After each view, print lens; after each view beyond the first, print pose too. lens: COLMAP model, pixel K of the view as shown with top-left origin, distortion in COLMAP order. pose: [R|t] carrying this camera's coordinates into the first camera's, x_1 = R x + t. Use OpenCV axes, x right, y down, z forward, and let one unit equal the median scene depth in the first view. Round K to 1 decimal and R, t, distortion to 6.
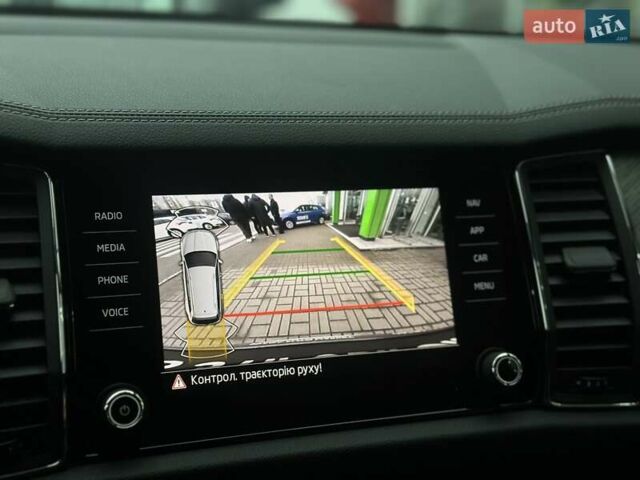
lens RADIAL K [[888.8, 0, 318.6], [0, 888.8, 242.3], [0, 0, 1]] dist [0.007388, 0.000000]
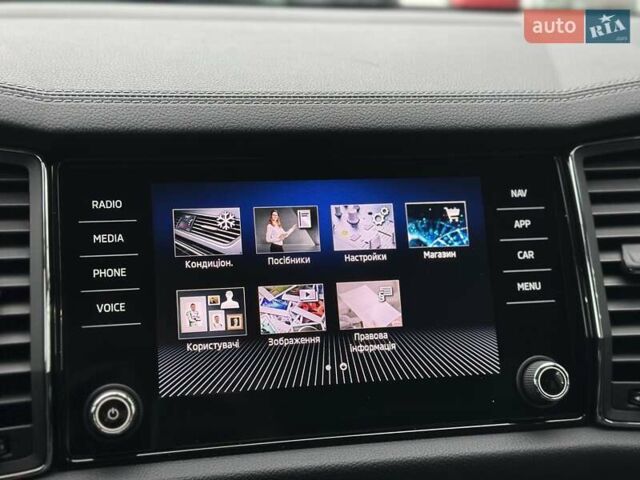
lens RADIAL K [[888.8, 0, 324.5], [0, 888.8, 238.9], [0, 0, 1]] dist [0.007388, 0.000000]
pose [[0.991897, 0.009785, -0.126668, 0.109148], [-0.010252, 0.999943, -0.003033, 0.007176], [0.126631, 0.004307, 0.991941, 0.102695]]
